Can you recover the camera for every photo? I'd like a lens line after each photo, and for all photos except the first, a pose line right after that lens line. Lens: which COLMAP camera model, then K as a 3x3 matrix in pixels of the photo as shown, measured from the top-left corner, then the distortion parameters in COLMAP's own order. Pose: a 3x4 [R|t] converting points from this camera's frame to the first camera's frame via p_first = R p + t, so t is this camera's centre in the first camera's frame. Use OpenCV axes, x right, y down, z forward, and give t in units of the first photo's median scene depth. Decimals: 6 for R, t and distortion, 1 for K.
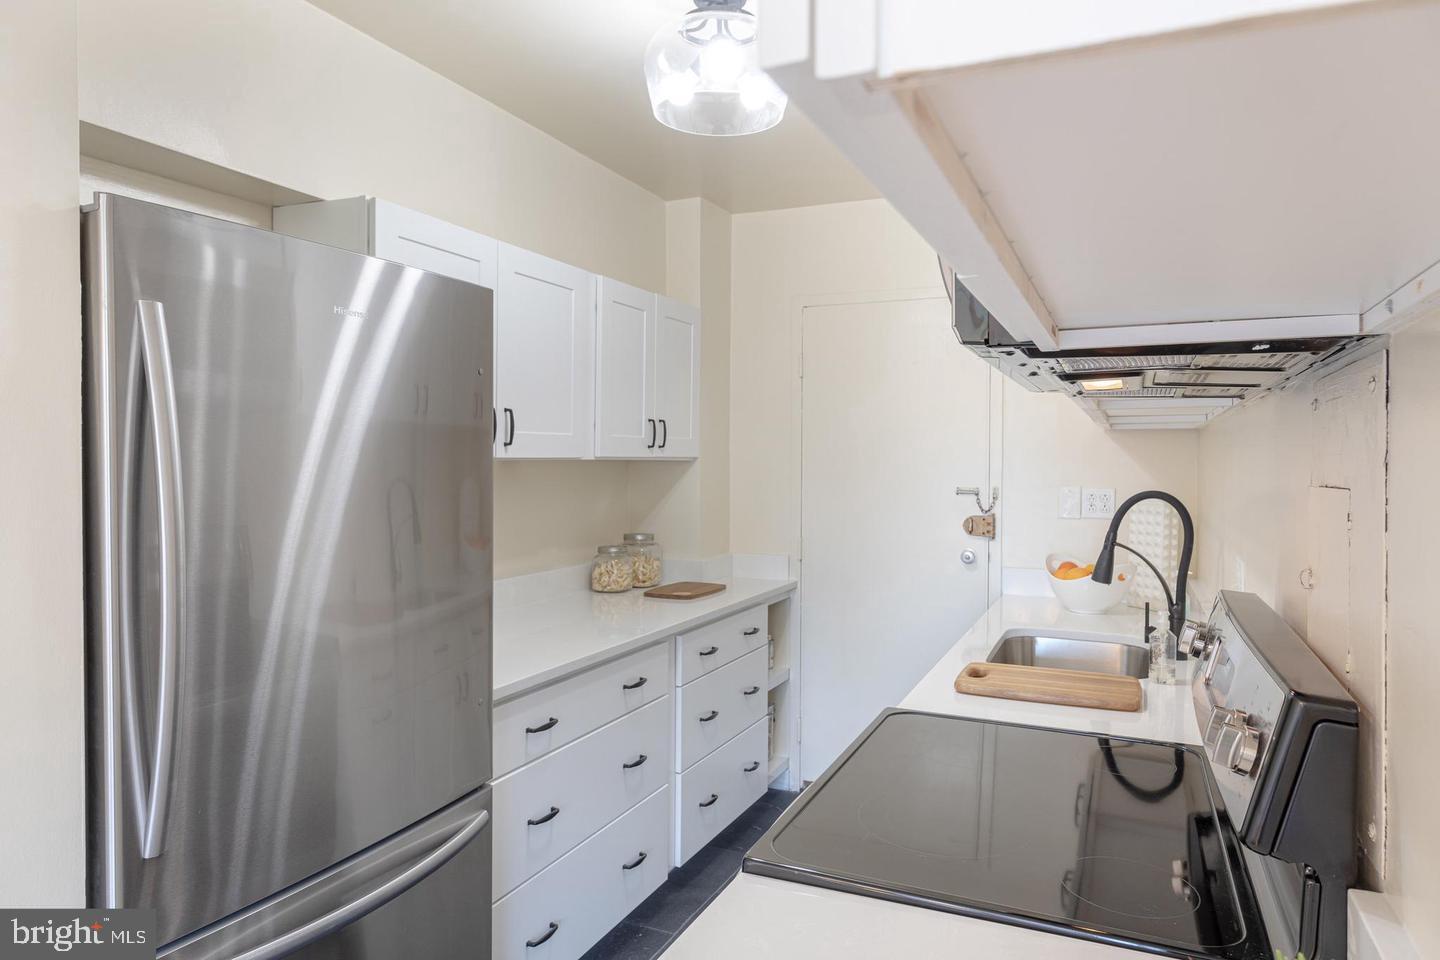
lens RADIAL K [[932.7, 0, 720.0], [0, 932.7, 480.0], [0, 0, 1]] dist [-0.027735, -0.001226]
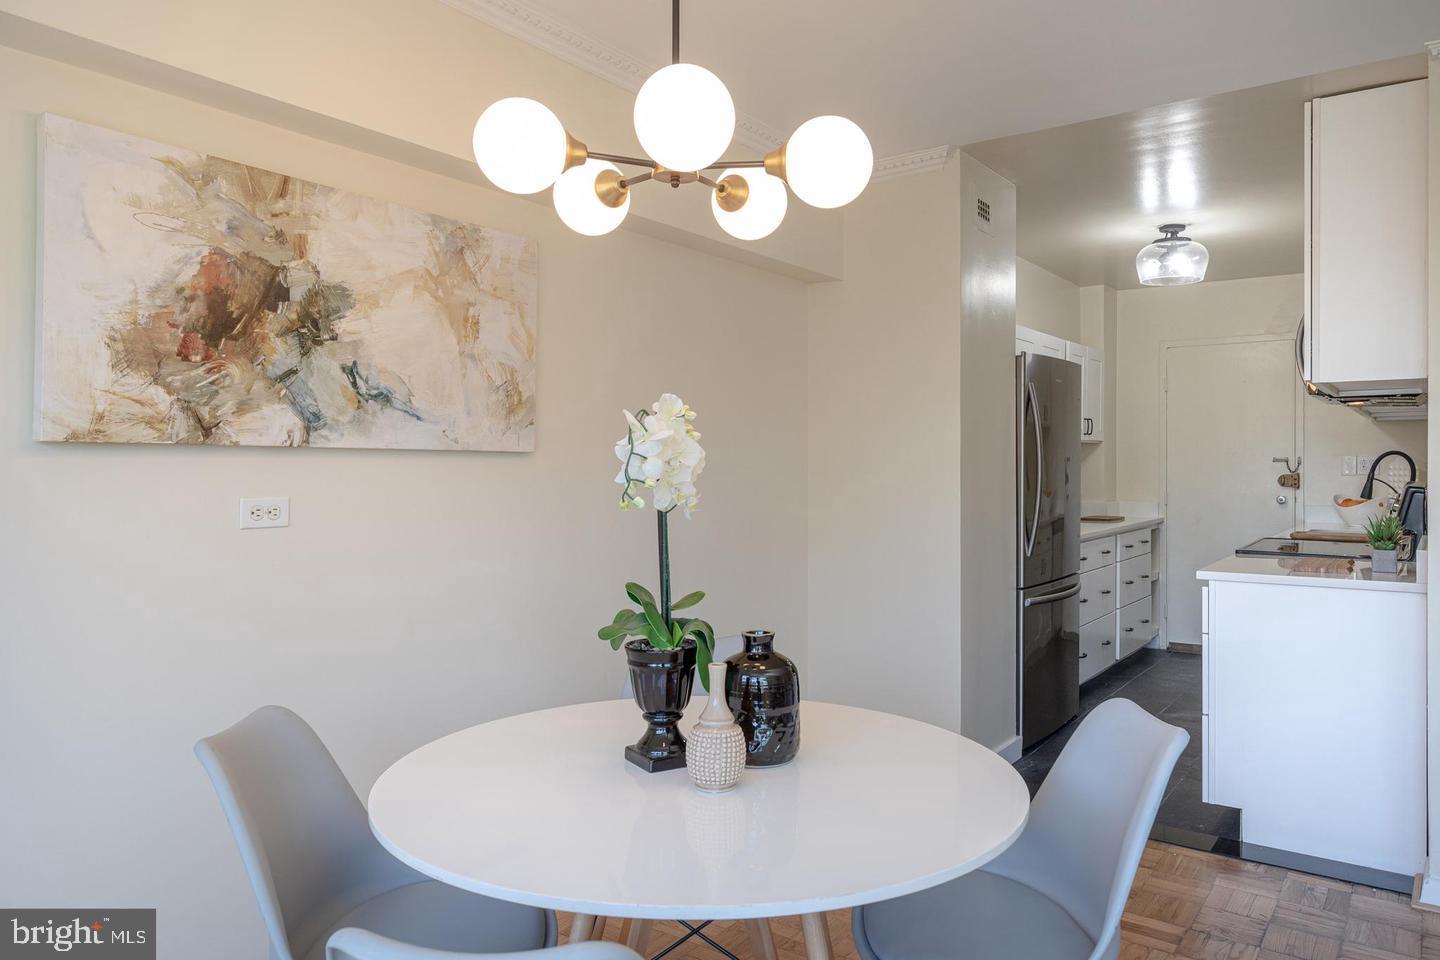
lens RADIAL K [[1046.8, 0, 721.6], [0, 1046.8, 466.7], [0, 0, 1]] dist [0.001209, 0.001065]
pose [[0.982180, -0.002861, -0.187919, -0.359127], [-0.000839, 0.999807, -0.019608, 0.062521], [0.187939, 0.019417, 0.981989, -1.008459]]
